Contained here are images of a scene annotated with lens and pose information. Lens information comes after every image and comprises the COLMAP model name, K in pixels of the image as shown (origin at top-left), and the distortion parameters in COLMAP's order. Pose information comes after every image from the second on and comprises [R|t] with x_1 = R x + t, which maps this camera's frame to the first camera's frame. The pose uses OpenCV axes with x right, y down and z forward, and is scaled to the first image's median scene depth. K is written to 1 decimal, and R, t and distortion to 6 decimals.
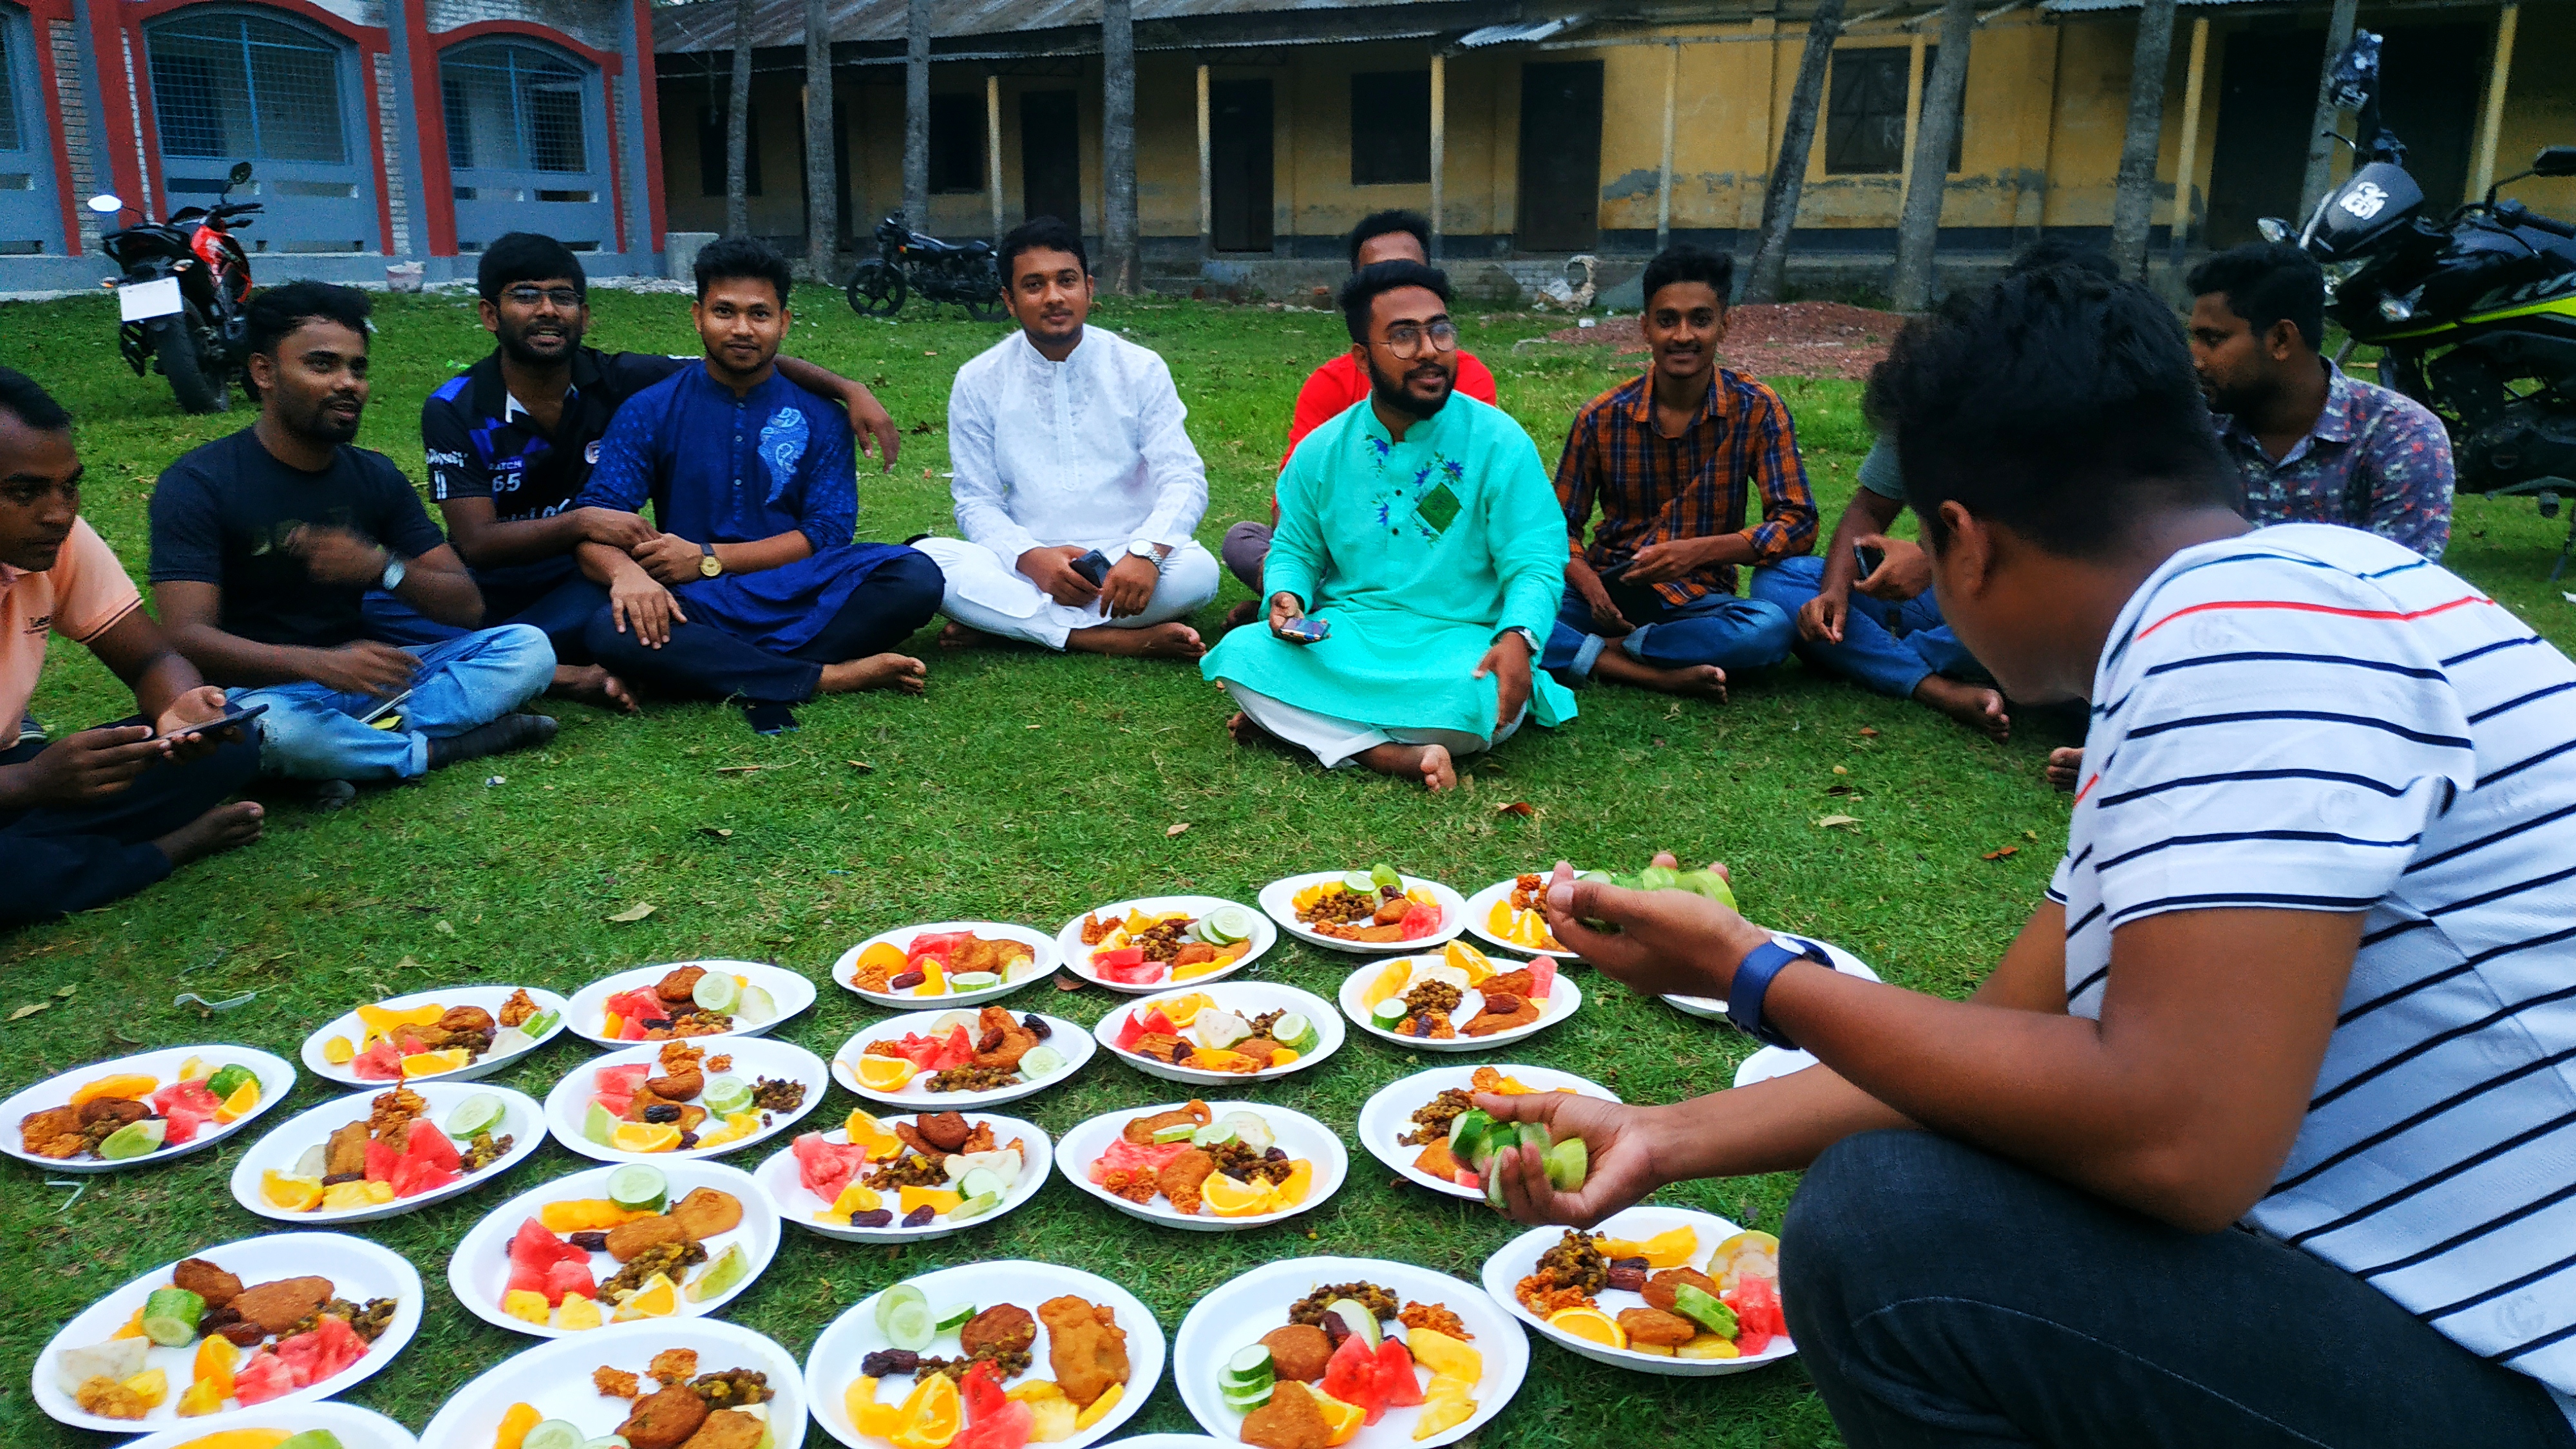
lens RADIAL K [[1914.1, 0, 1288.0], [0, 1914.1, 724.5], [0, 0, 1]] dist [0.036437, -0.104380]
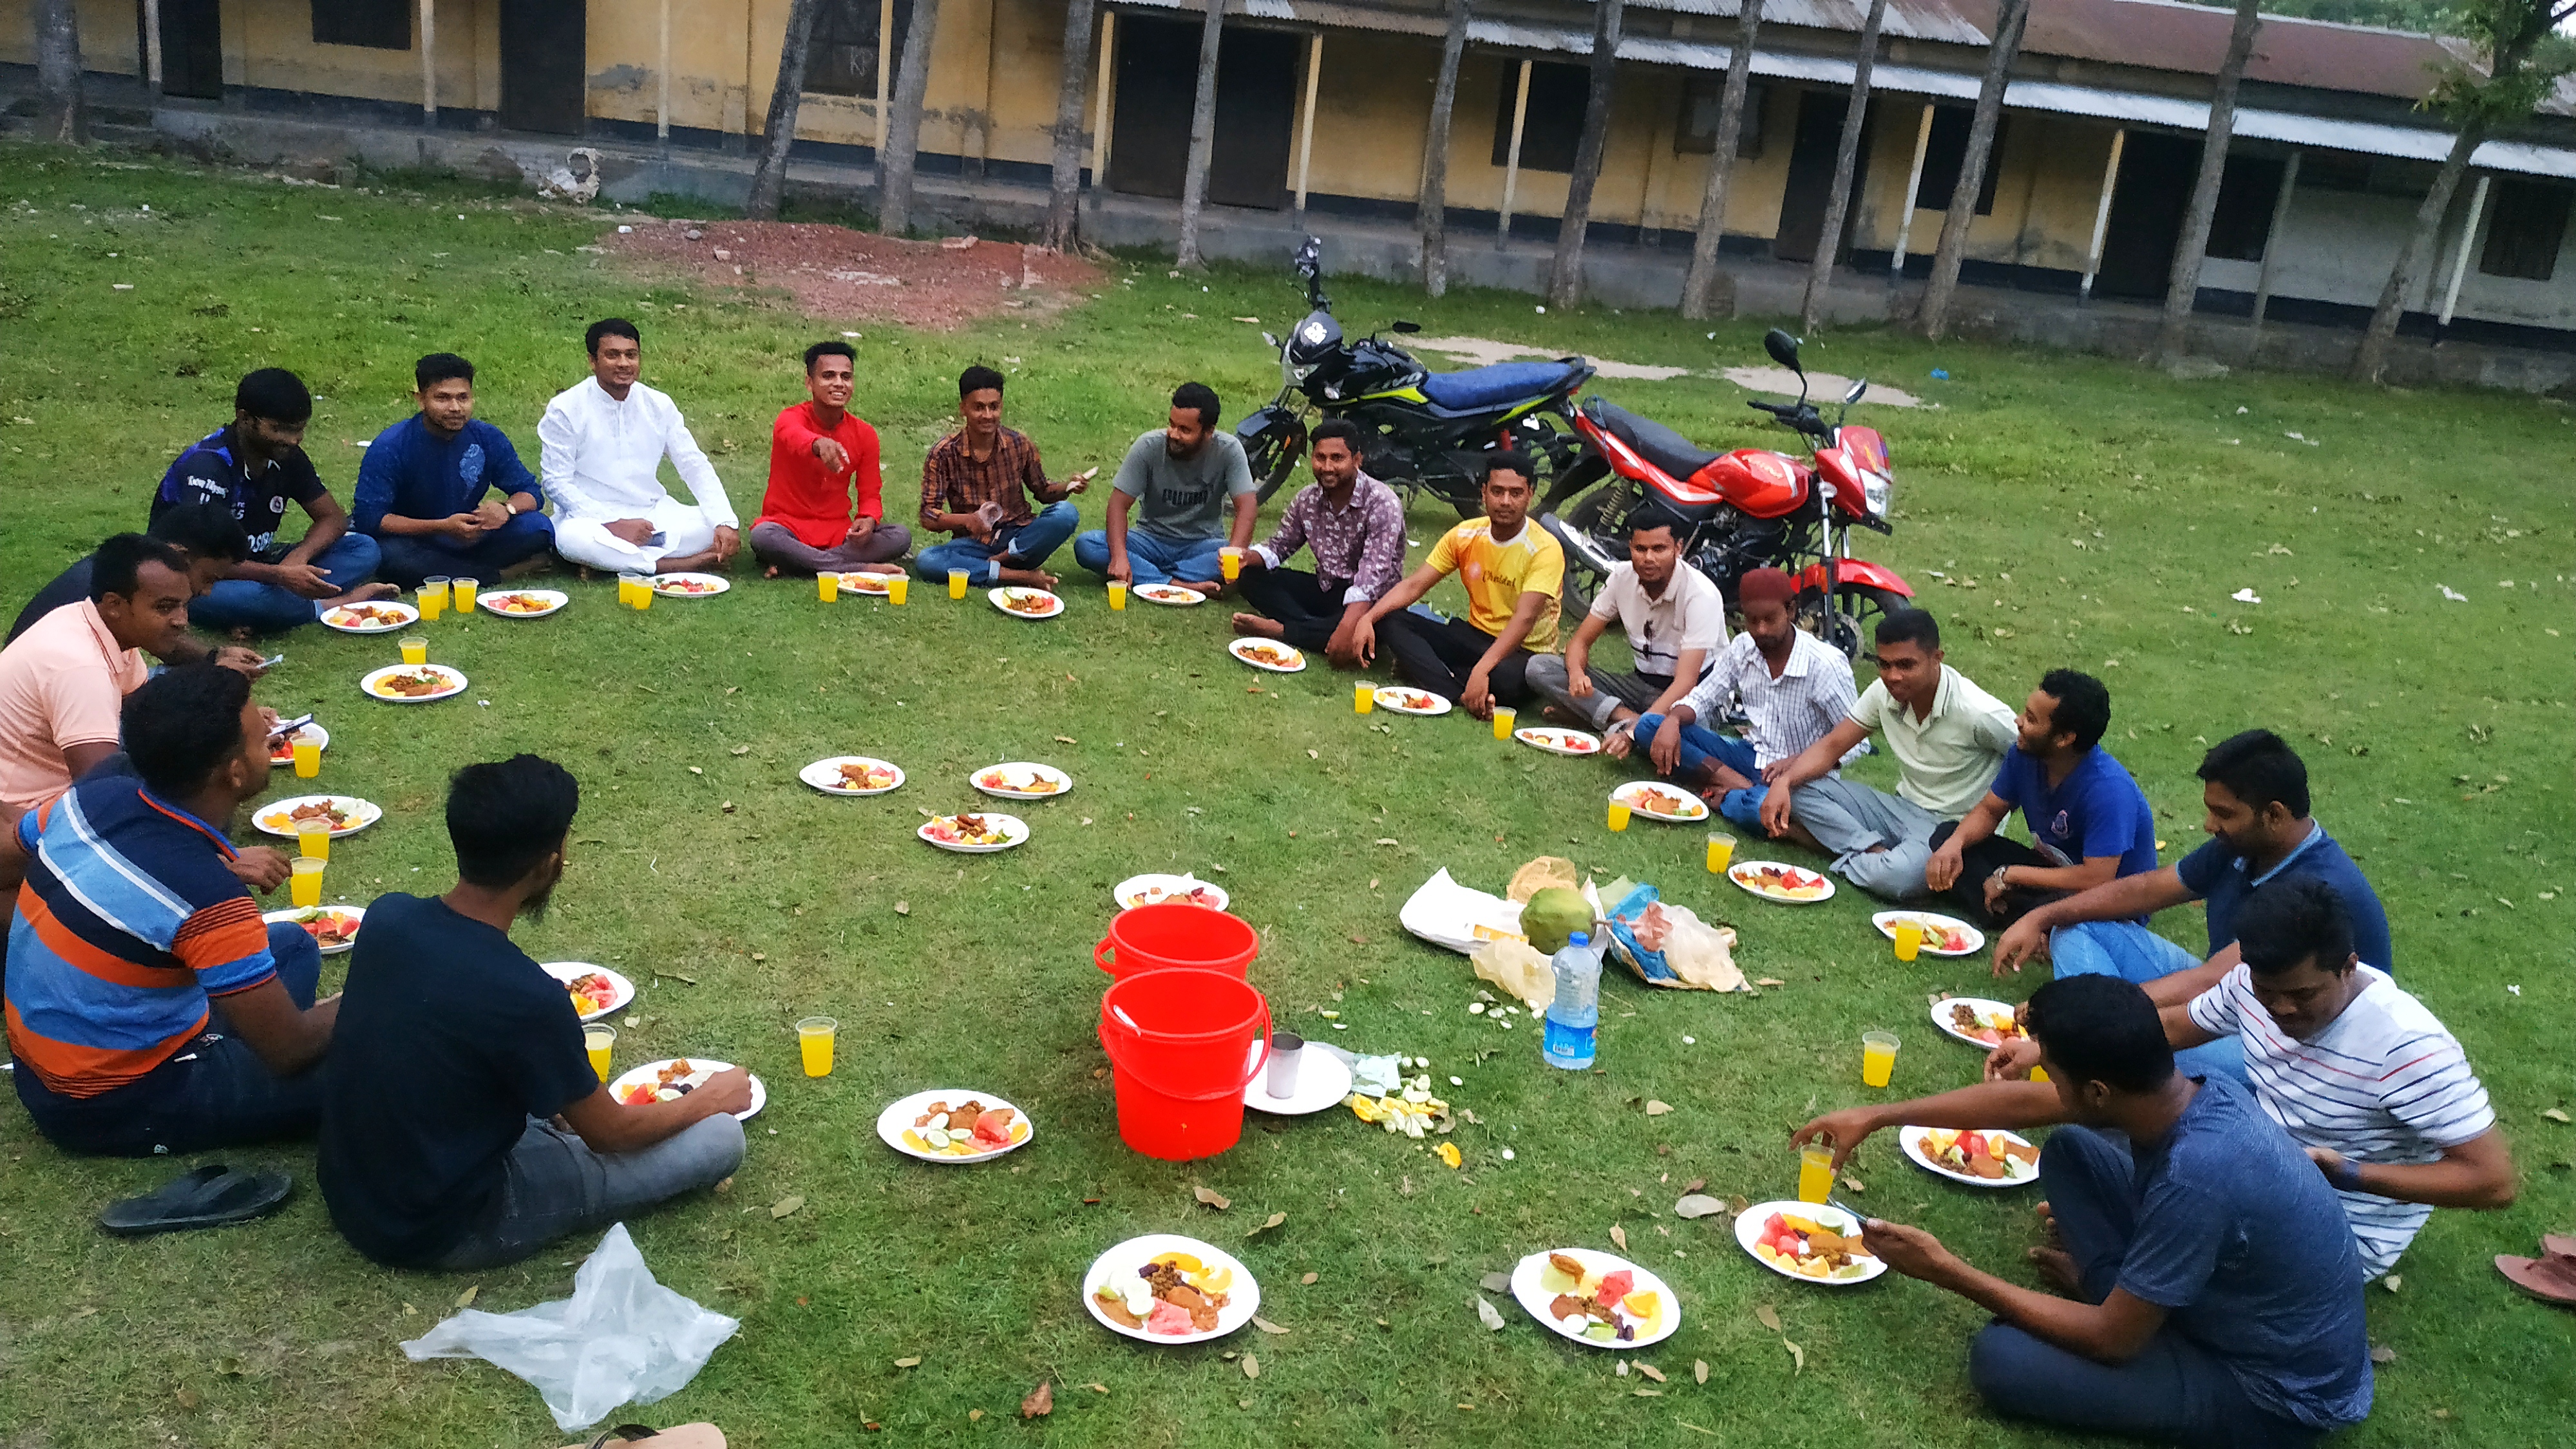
lens RADIAL K [[1914.1, 0, 1288.0], [0, 1914.1, 724.5], [0, 0, 1]] dist [0.036437, -0.104380]
pose [[0.846303, -0.069455, 0.528154, -0.101846], [0.026322, 0.995705, 0.088763, -0.009776], [-0.532050, -0.061218, 0.844497, -0.129487]]
